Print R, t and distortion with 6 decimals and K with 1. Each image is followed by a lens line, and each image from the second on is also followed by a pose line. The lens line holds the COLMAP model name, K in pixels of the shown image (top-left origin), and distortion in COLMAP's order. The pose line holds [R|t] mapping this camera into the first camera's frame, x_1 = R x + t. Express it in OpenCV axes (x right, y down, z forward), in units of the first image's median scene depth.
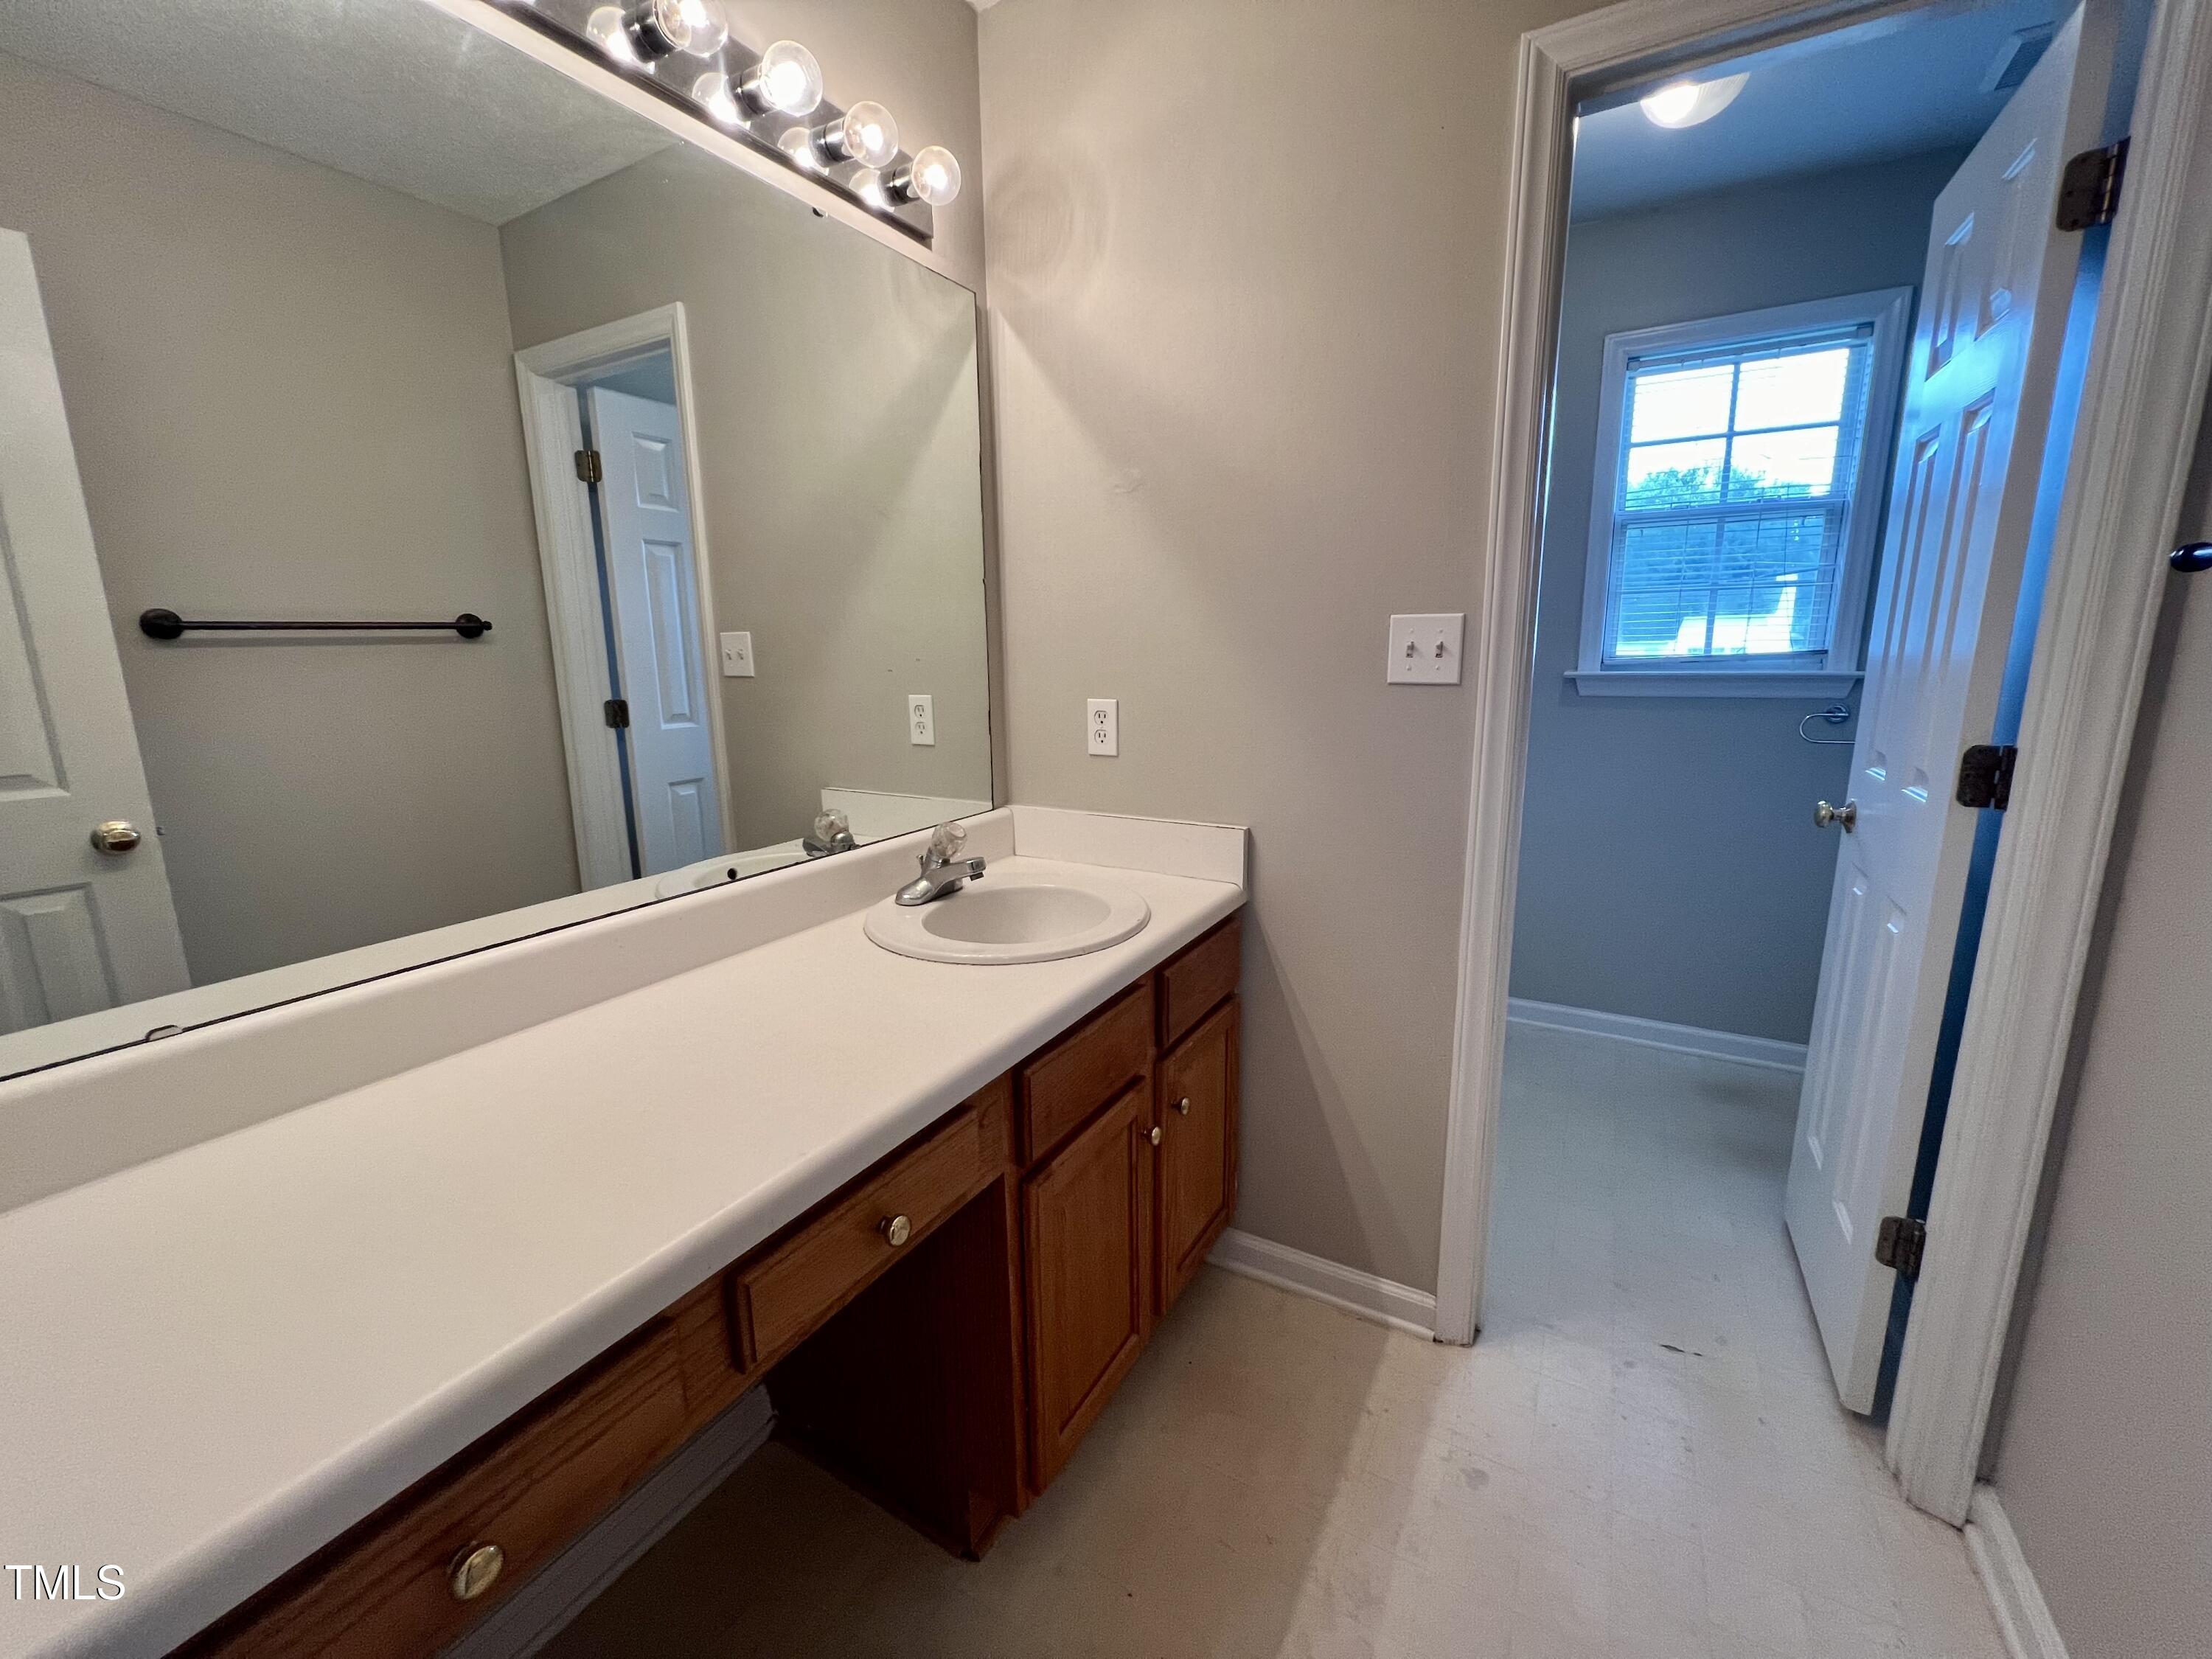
lens RADIAL K [[888.7, 0, 1102.7], [0, 888.7, 823.4], [0, 0, 1]] dist [0.001780, 0.000416]
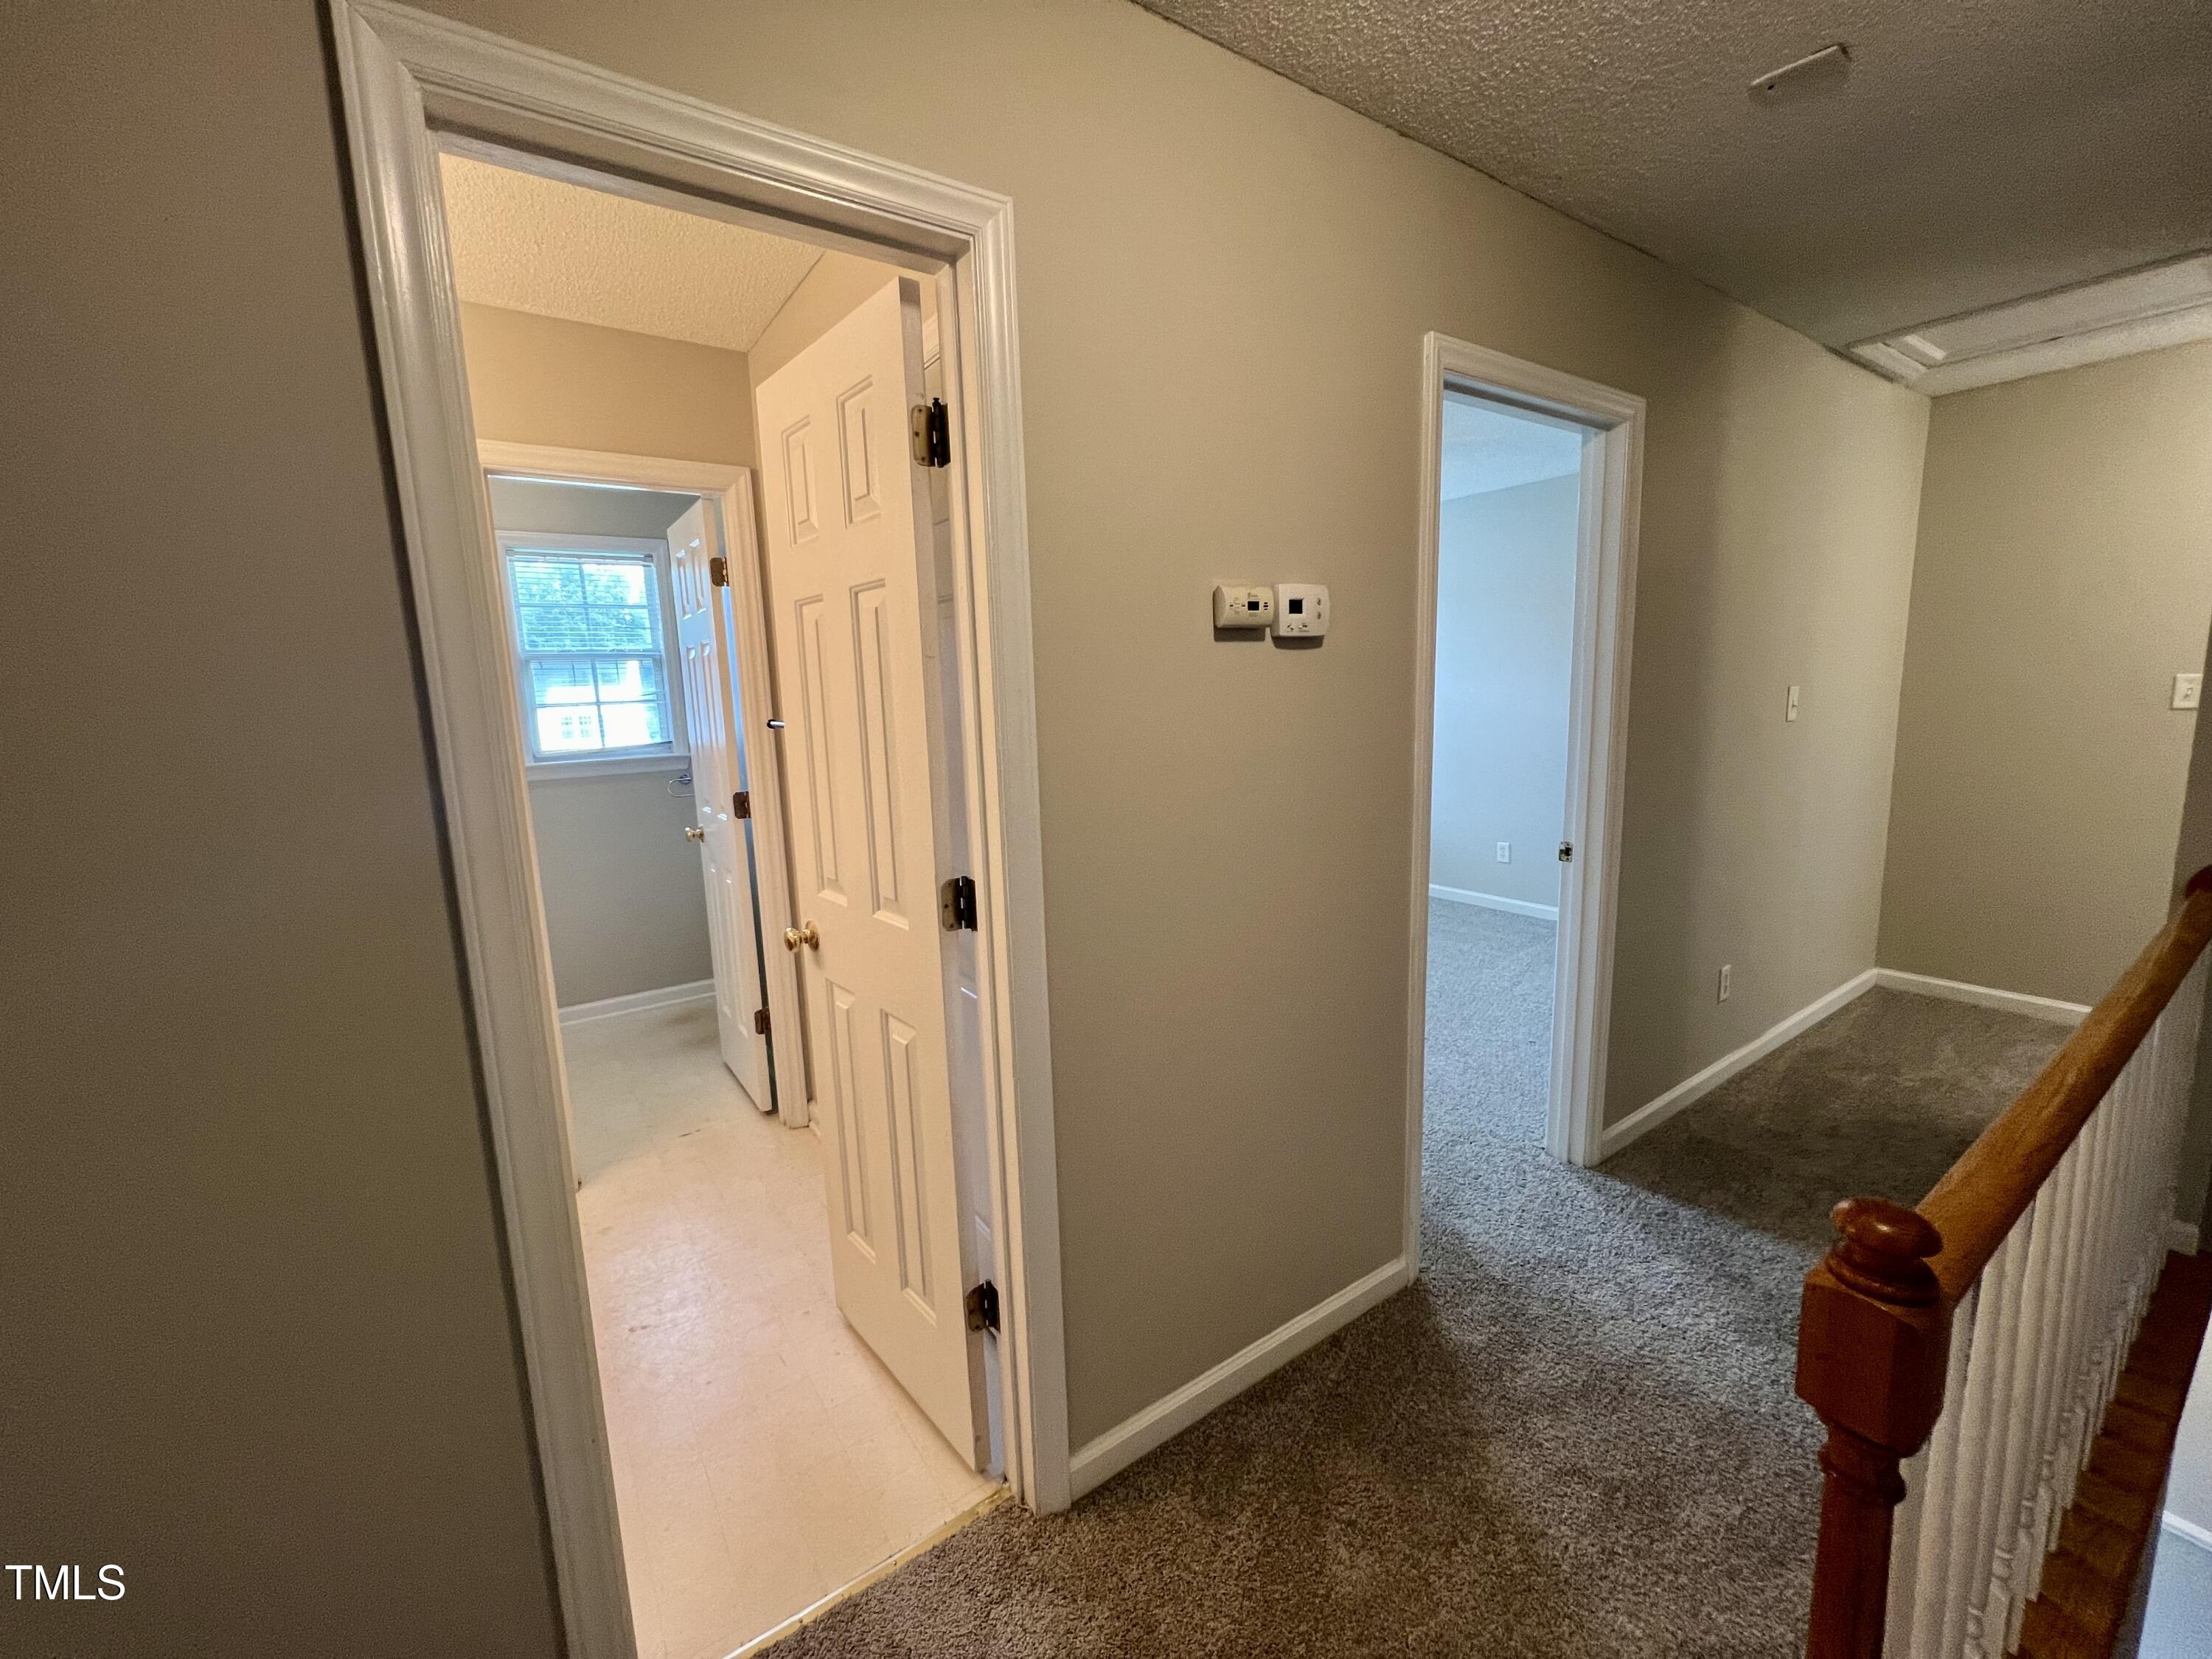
lens RADIAL K [[892.5, 0, 1102.6], [0, 892.5, 827.6], [0, 0, 1]] dist [0.000450, 0.000279]
pose [[0.427680, -0.137971, 0.893339, -0.499016], [0.197691, 0.978635, 0.056501, 0.041273], [-0.882048, 0.152441, 0.445818, -0.612310]]
